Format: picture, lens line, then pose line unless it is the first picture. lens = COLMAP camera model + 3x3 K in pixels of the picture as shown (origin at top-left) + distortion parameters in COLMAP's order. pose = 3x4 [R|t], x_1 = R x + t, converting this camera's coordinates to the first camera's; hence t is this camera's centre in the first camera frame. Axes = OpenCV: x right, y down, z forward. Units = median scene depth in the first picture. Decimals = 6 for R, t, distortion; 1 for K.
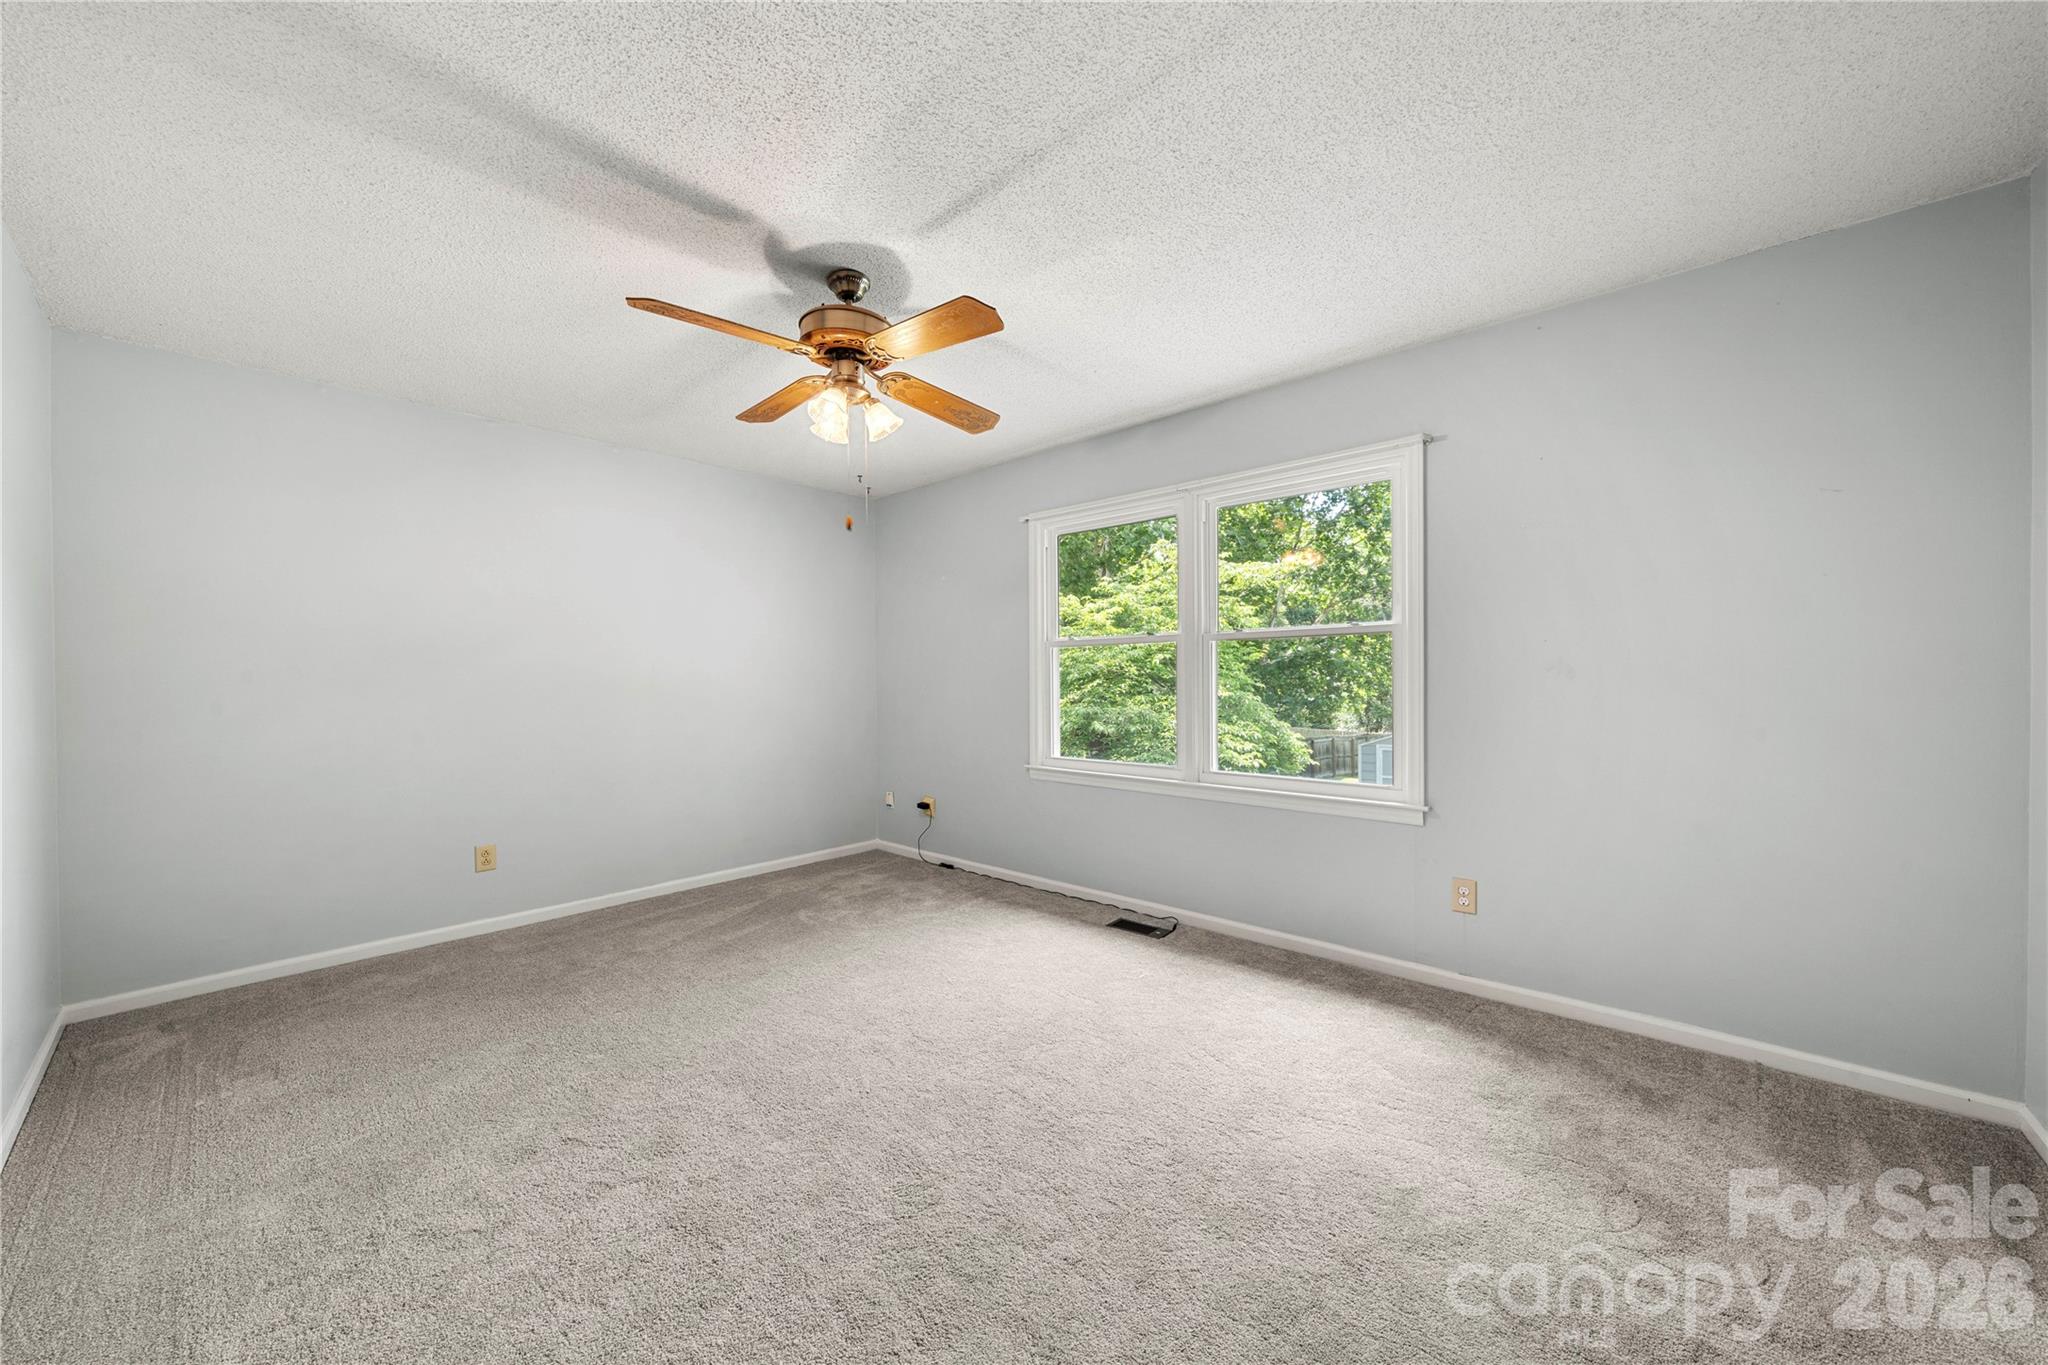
lens RADIAL K [[763.8, 0, 1022.1], [0, 763.8, 702.9], [0, 0, 1]] dist [-0.001625, -0.000124]
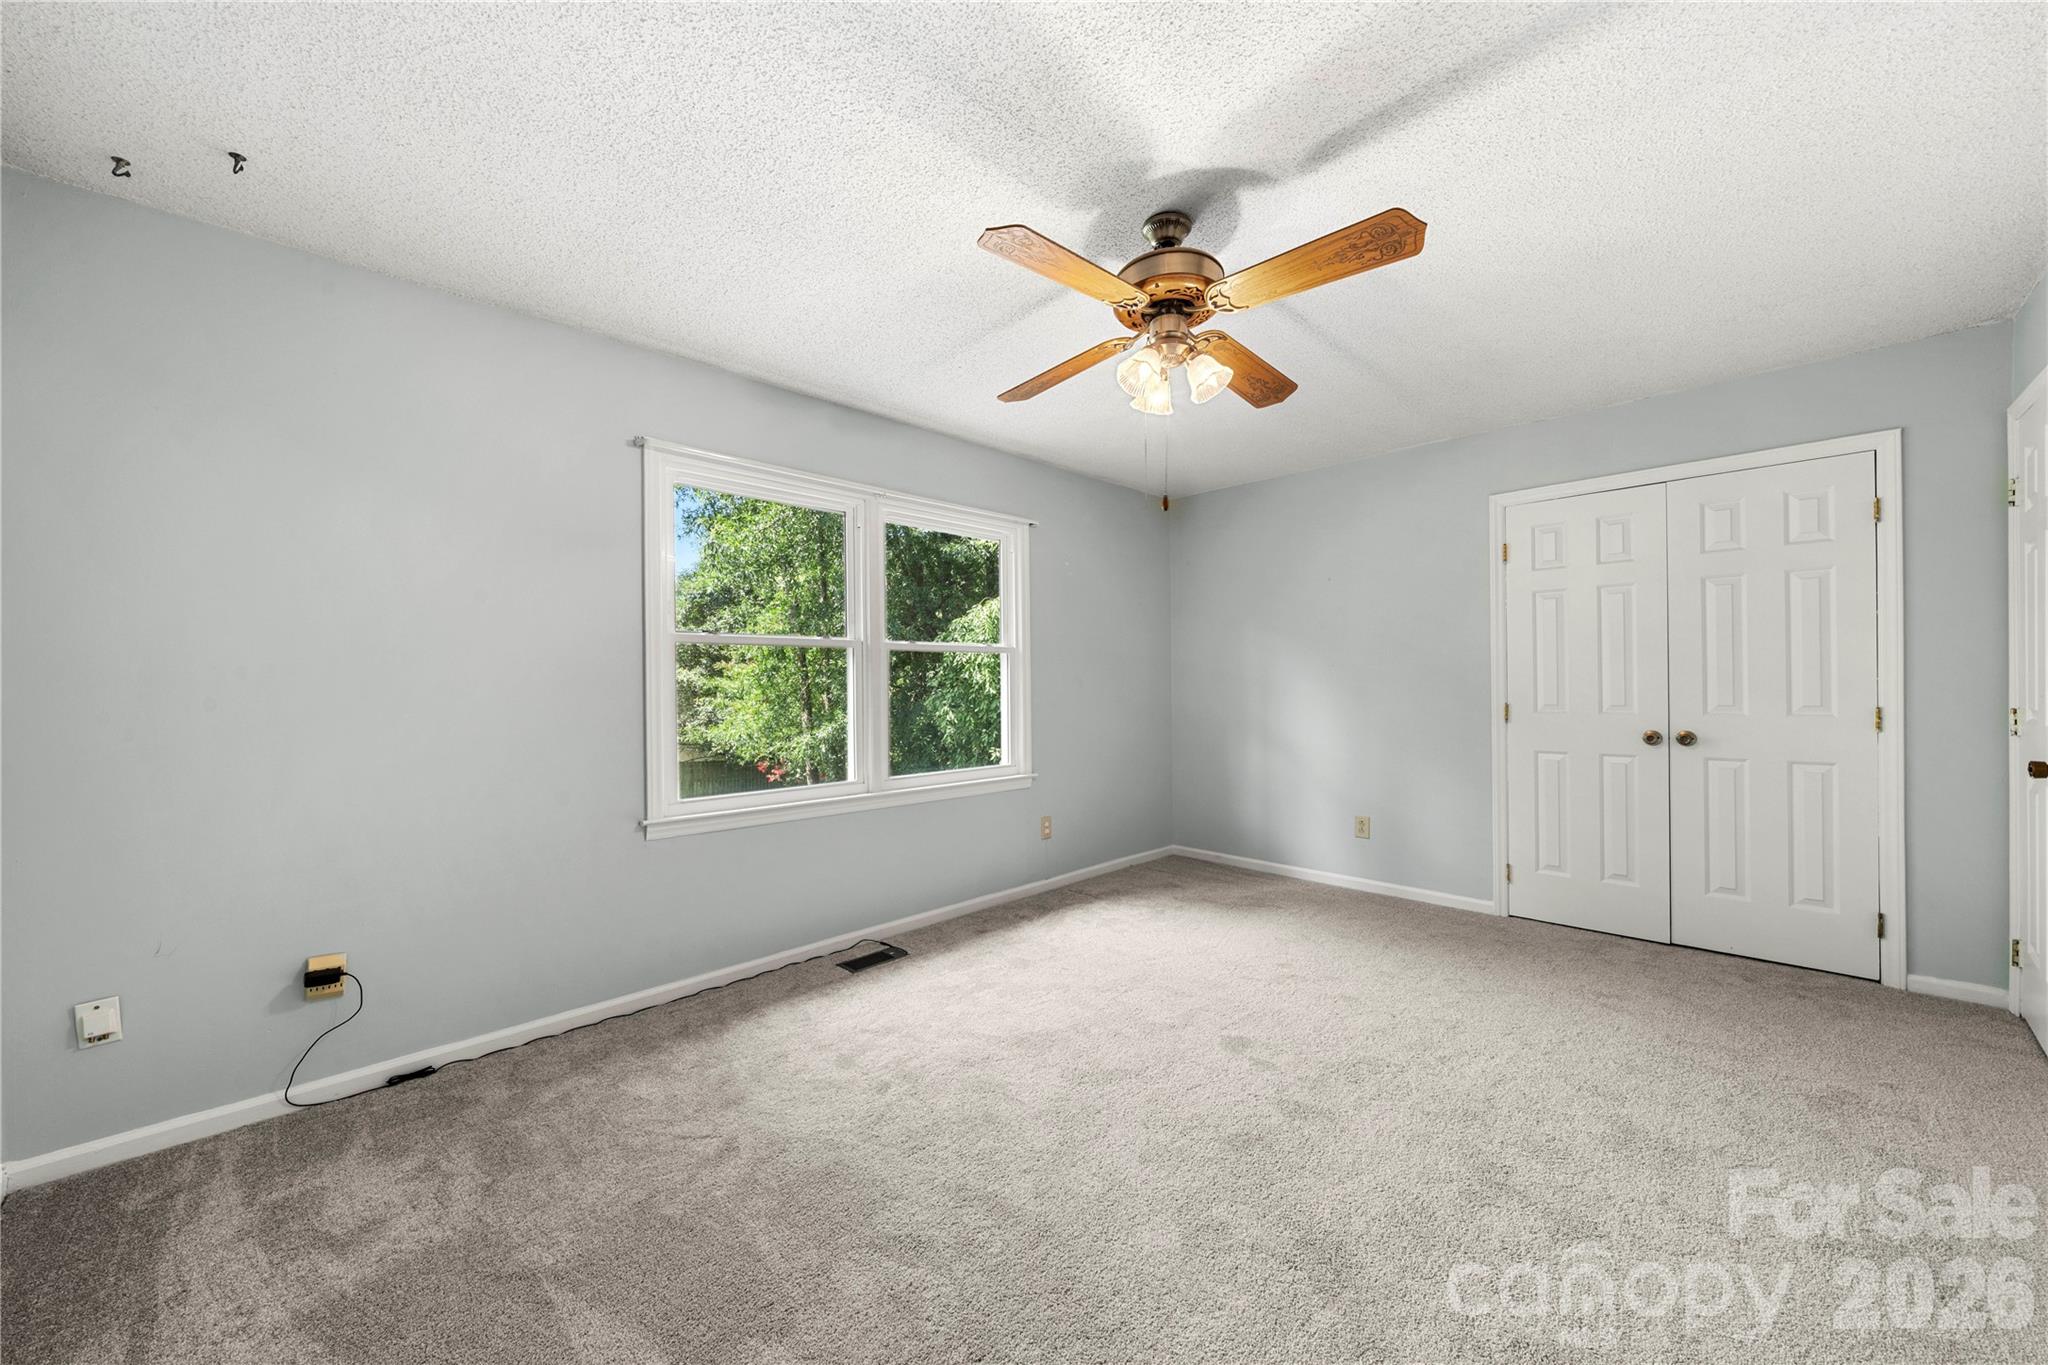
lens RADIAL K [[763.8, 0, 1022.1], [0, 763.8, 702.9], [0, 0, 1]] dist [-0.001625, -0.000124]
pose [[0.029092, -0.016518, 0.999440, -0.751003], [0.042229, 0.998991, 0.015282, -0.018278], [-0.998684, 0.041761, 0.029760, 0.782931]]
